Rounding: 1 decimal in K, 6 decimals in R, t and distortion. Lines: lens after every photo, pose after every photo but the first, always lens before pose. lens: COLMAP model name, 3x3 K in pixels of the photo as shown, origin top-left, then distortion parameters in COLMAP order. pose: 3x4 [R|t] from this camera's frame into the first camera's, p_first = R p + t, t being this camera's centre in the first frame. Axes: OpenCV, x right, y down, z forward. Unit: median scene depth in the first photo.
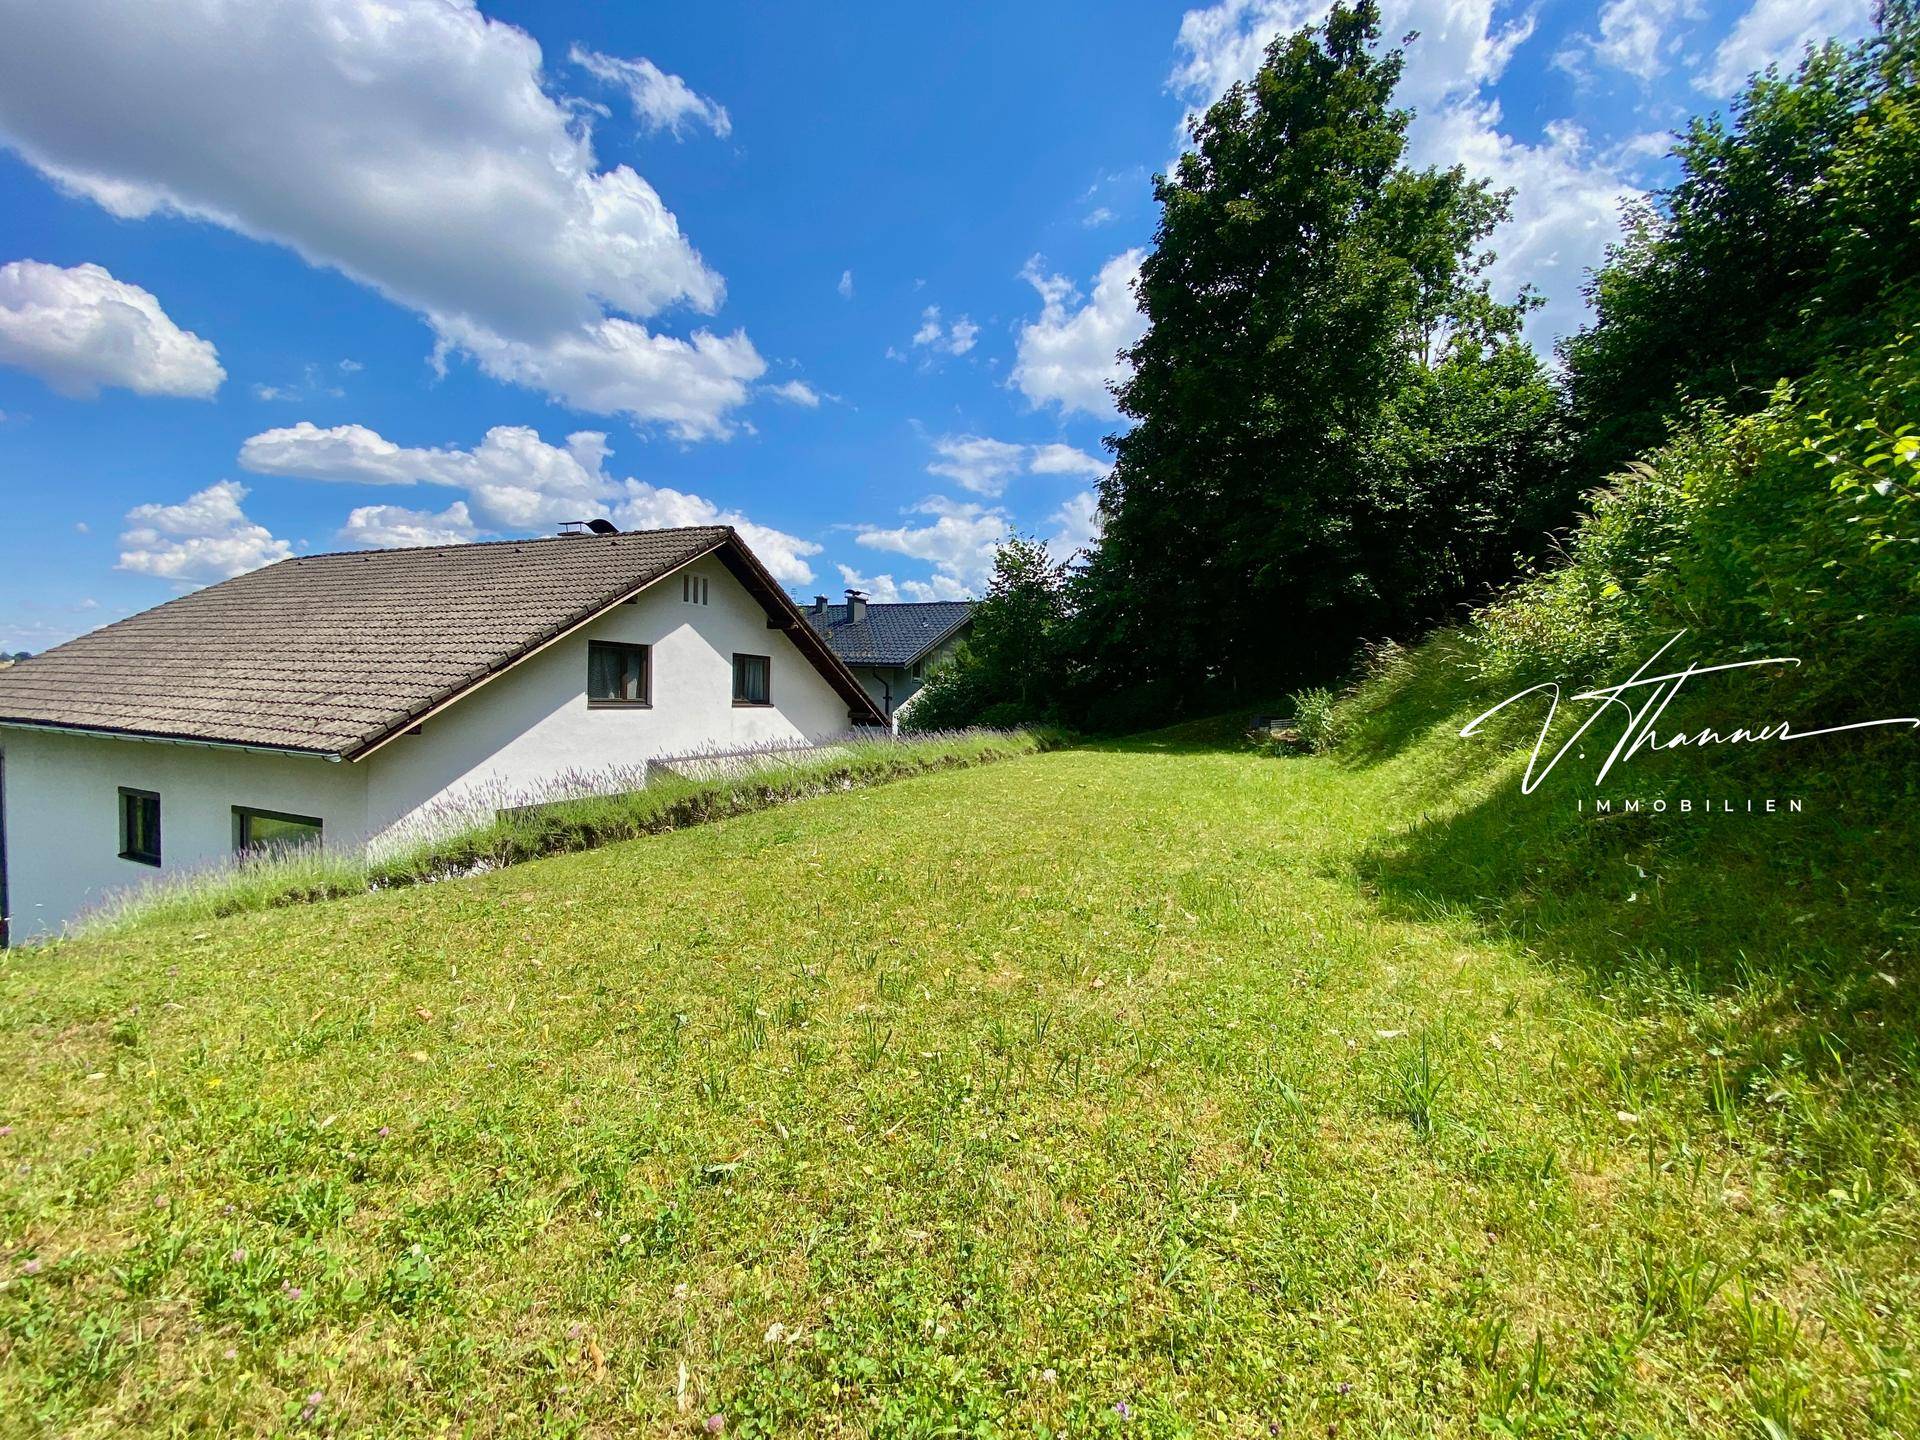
lens RADIAL K [[777.0, 0, 967.4], [0, 777.0, 706.6], [0, 0, 1]] dist [0.001643, -0.003151]
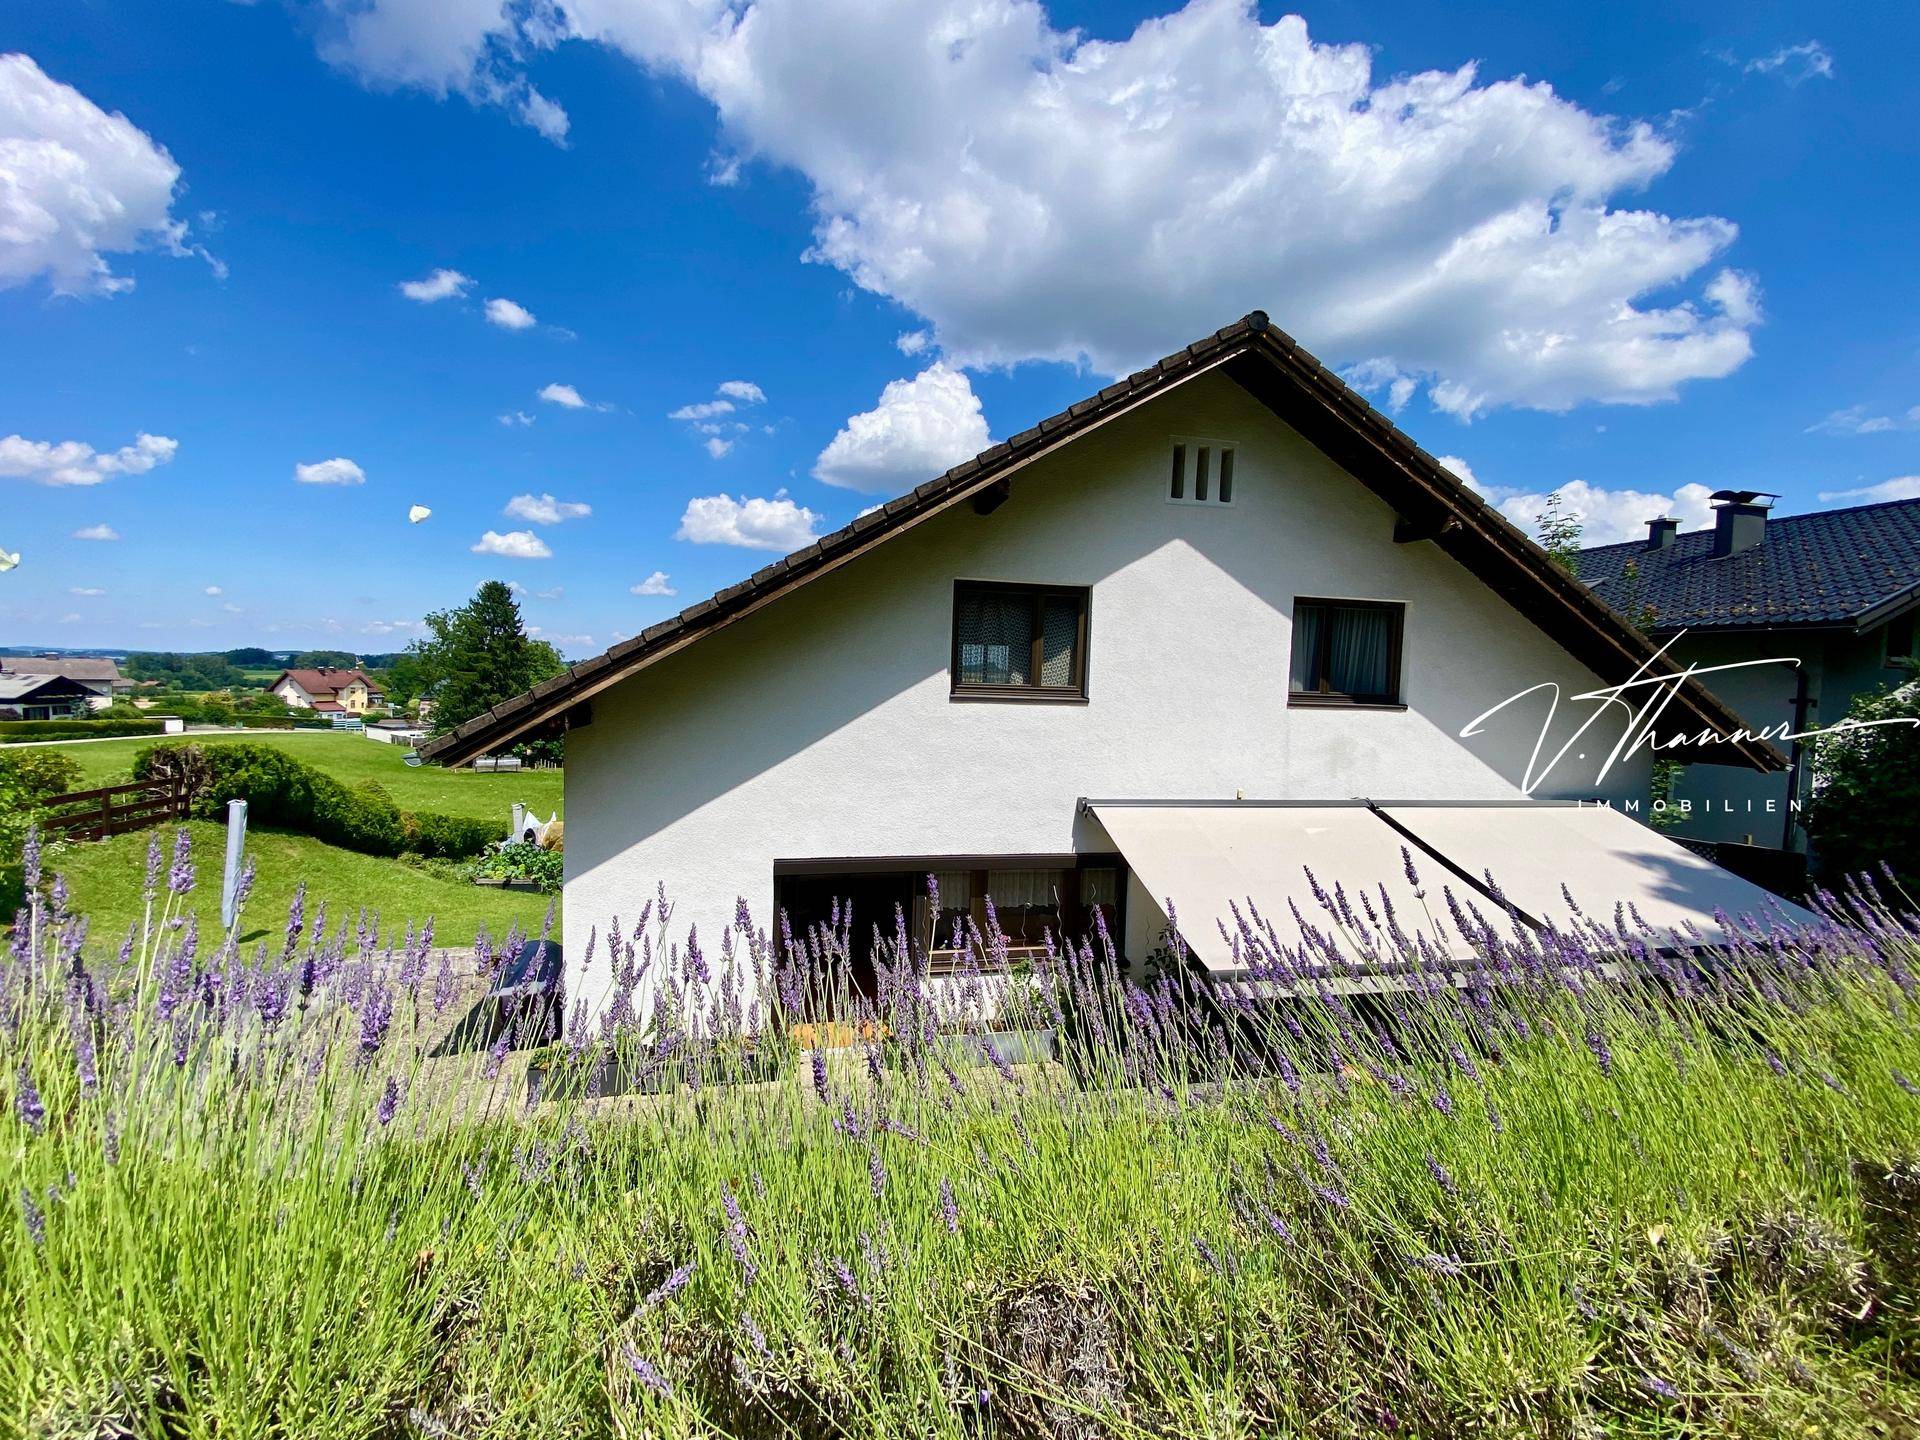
lens RADIAL K [[771.6, 0, 951.7], [0, 771.6, 720.4], [0, 0, 1]] dist [0.000289, -0.010914]
pose [[0.554612, 0.046390, -0.830815, -0.016337], [-0.030227, 0.998909, 0.035598, -0.002357], [0.831560, 0.005370, 0.555409, 0.600235]]
